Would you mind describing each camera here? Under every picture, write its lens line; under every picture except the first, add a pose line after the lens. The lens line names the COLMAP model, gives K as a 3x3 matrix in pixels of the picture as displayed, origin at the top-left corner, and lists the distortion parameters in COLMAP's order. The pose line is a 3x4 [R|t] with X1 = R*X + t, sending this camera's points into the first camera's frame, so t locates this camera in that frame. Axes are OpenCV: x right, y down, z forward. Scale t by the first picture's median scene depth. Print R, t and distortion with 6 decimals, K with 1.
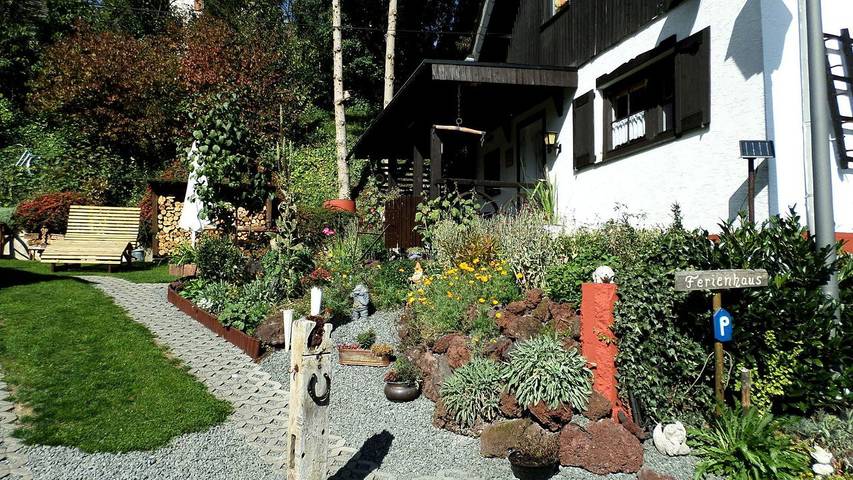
lens RADIAL K [[651.3, 0, 426.5], [0, 651.3, 240.0], [0, 0, 1]] dist [-0.004642, 0.004041]
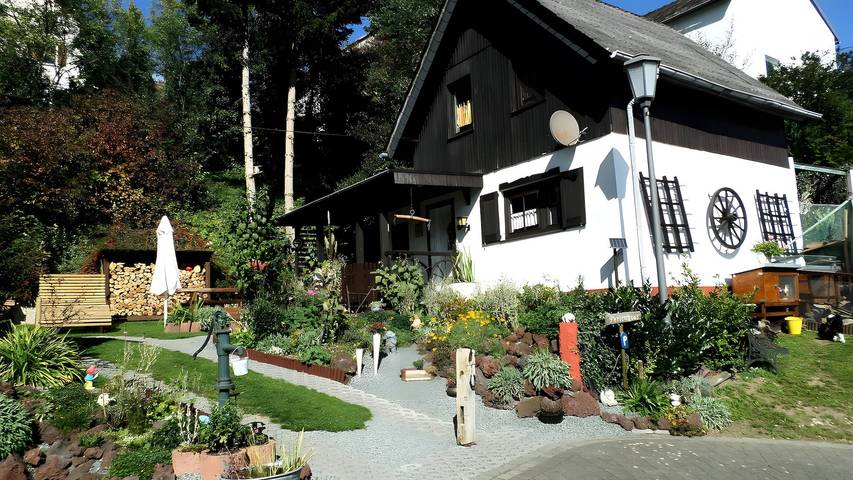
lens RADIAL K [[651.3, 0, 426.5], [0, 651.3, 240.0], [0, 0, 1]] dist [-0.004642, 0.004041]
pose [[0.949691, -0.010710, 0.313007, -0.436775], [0.029709, 0.997989, -0.055994, -0.048795], [-0.311777, 0.062476, 0.948099, -0.425790]]
